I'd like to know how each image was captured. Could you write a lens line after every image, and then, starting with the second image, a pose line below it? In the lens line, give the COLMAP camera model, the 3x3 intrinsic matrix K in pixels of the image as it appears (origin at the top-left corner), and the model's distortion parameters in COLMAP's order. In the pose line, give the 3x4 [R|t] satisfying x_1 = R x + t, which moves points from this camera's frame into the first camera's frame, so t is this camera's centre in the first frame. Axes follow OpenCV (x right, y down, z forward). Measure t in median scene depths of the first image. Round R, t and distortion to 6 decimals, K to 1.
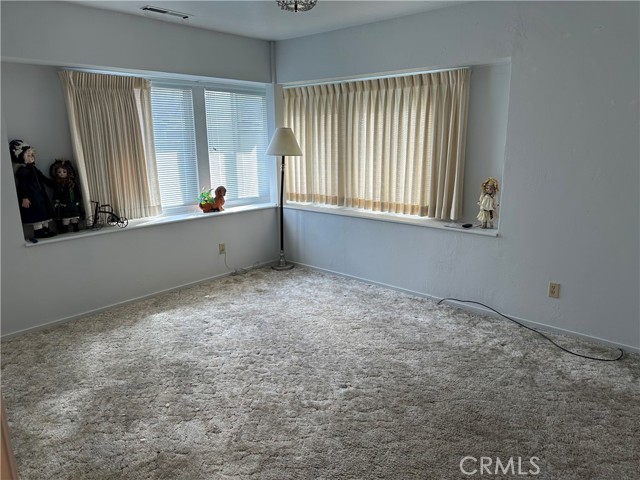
lens RADIAL K [[448.5, 0, 322.9], [0, 448.5, 241.6], [0, 0, 1]] dist [0.140328, -0.213346]
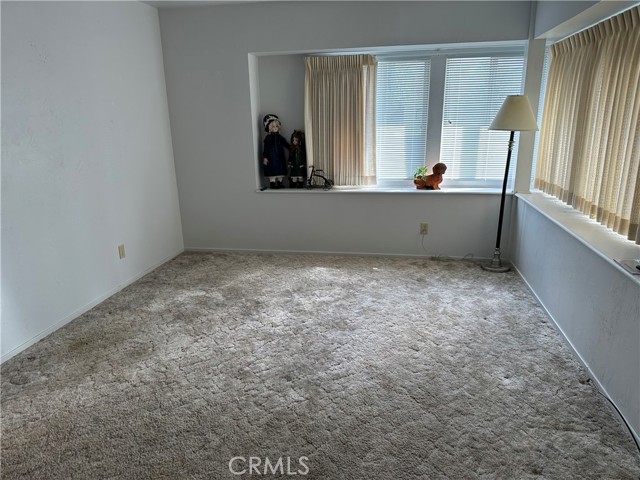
lens RADIAL K [[448.5, 0, 322.9], [0, 448.5, 241.6], [0, 0, 1]] dist [0.140328, -0.213346]
pose [[0.524281, 0.227408, -0.820619, 0.503141], [-0.182174, 0.971324, 0.152782, -0.072224], [0.831831, 0.069395, 0.550674, 0.334469]]
